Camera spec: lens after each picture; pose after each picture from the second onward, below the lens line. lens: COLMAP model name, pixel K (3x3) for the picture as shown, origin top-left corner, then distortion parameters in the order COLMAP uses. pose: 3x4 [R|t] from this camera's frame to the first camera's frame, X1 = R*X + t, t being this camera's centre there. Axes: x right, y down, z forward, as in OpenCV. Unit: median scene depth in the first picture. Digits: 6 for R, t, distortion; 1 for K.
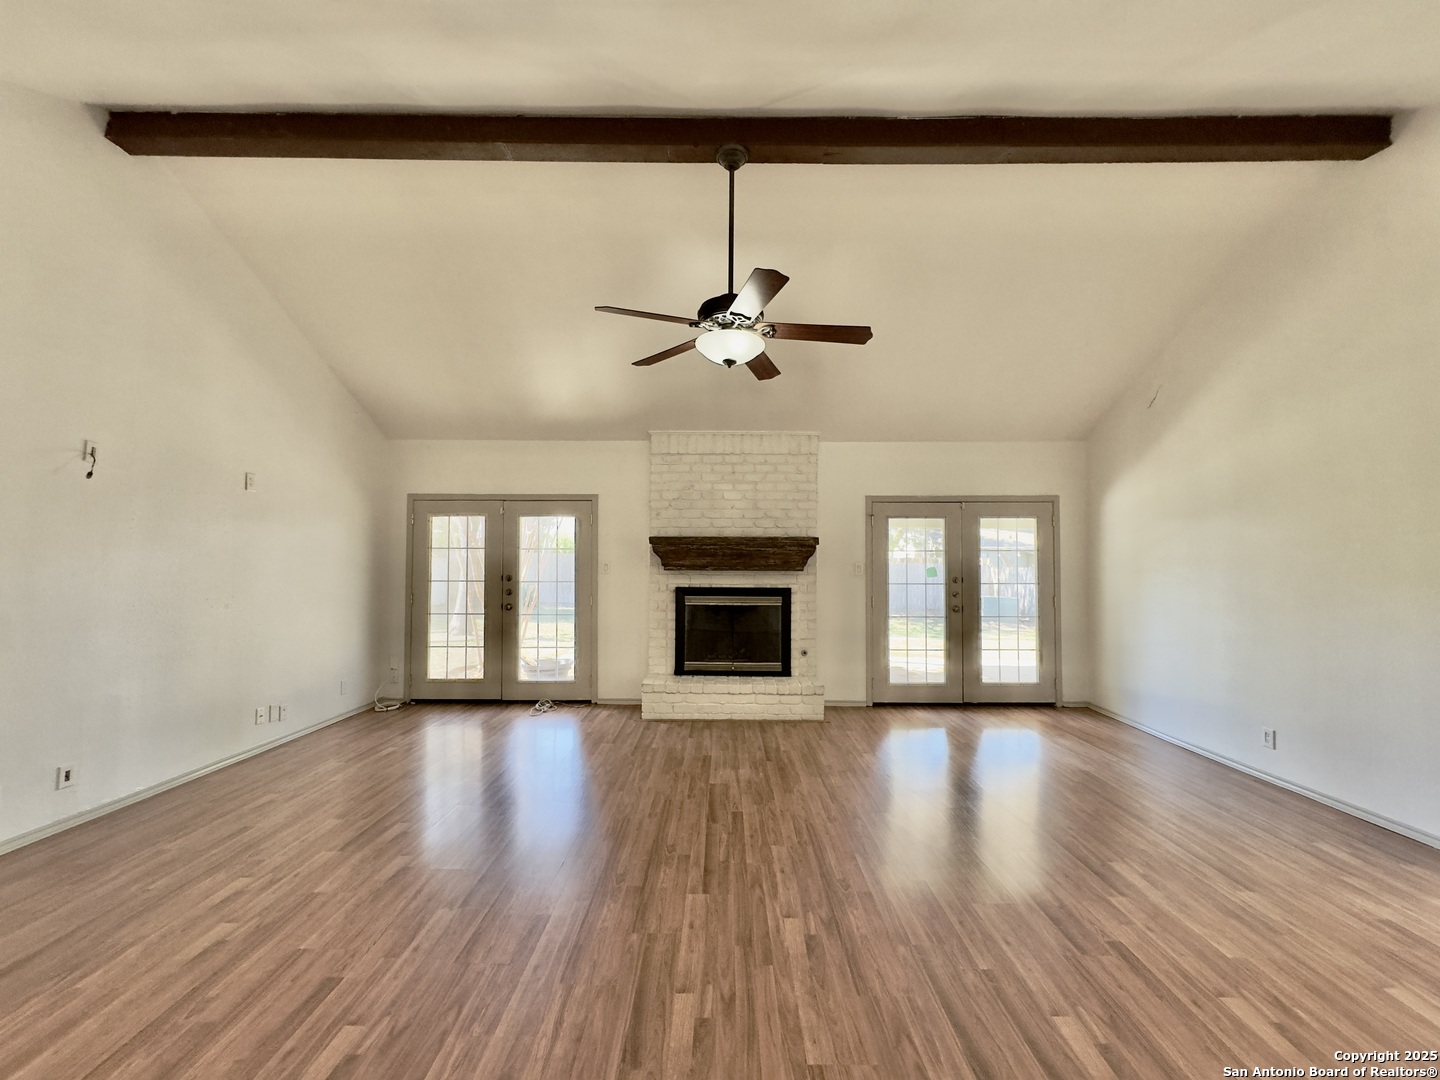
lens RADIAL K [[577.1, 0, 721.0], [0, 577.1, 539.6], [0, 0, 1]] dist [-0.001228, -0.000300]
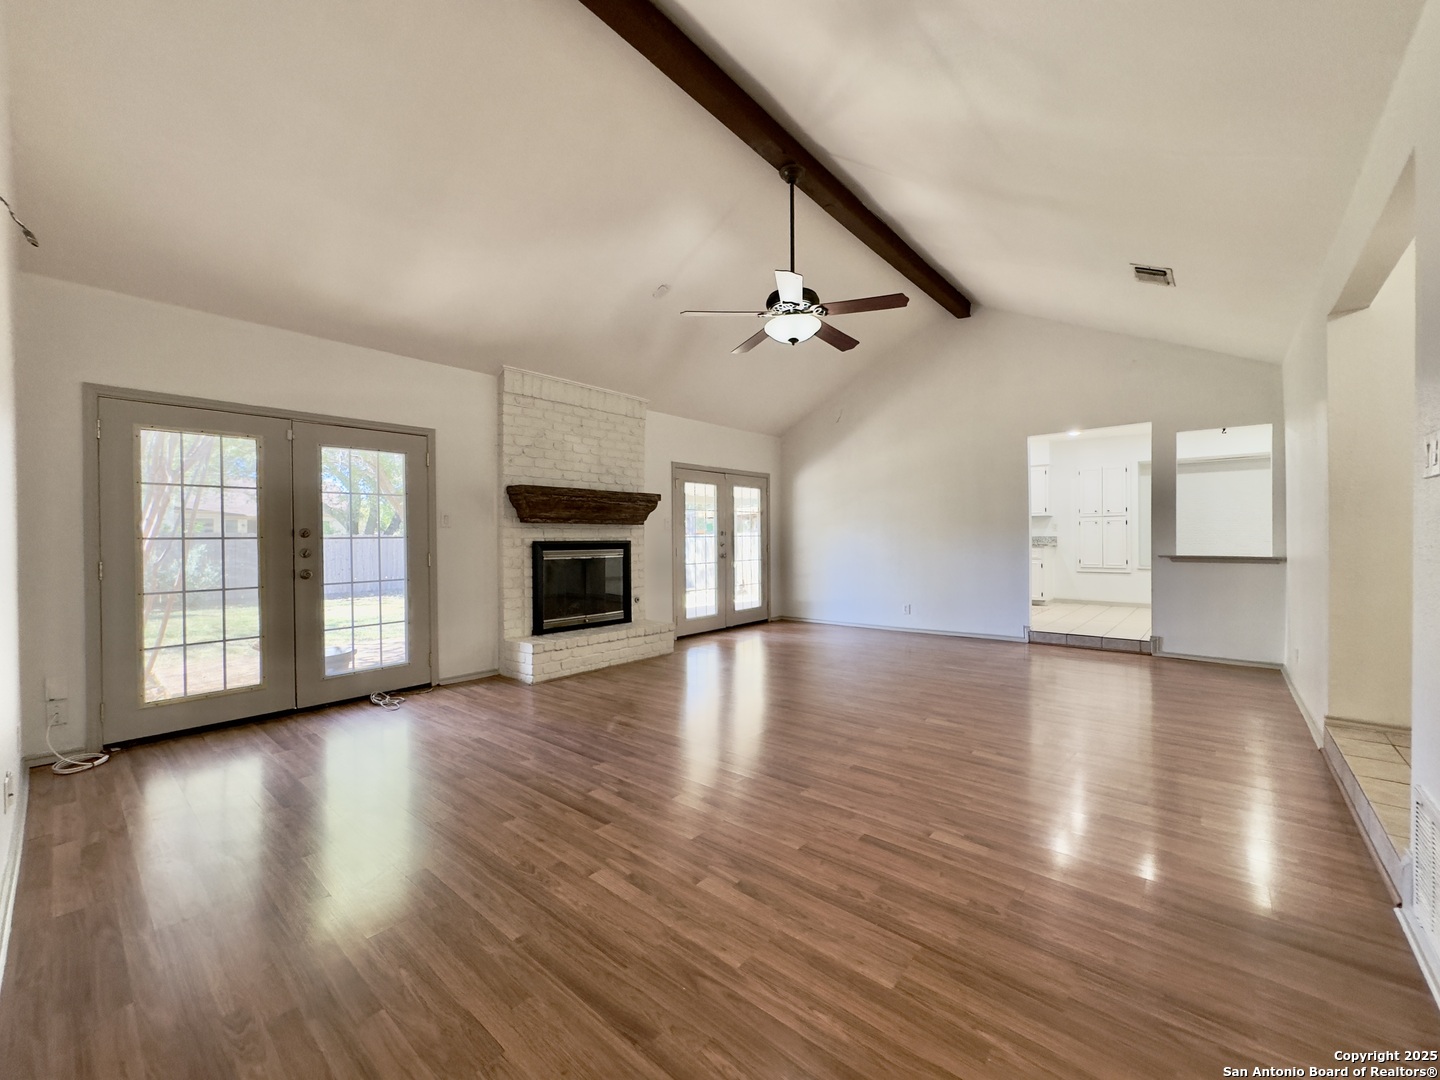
lens RADIAL K [[577.1, 0, 723.1], [0, 577.1, 541.3], [0, 0, 1]] dist [-0.001228, -0.000300]
pose [[0.642987, -0.013742, 0.765754, -0.589013], [-0.012900, 0.999503, 0.028769, 0.051215], [-0.765768, -0.028376, 0.642490, 0.170895]]
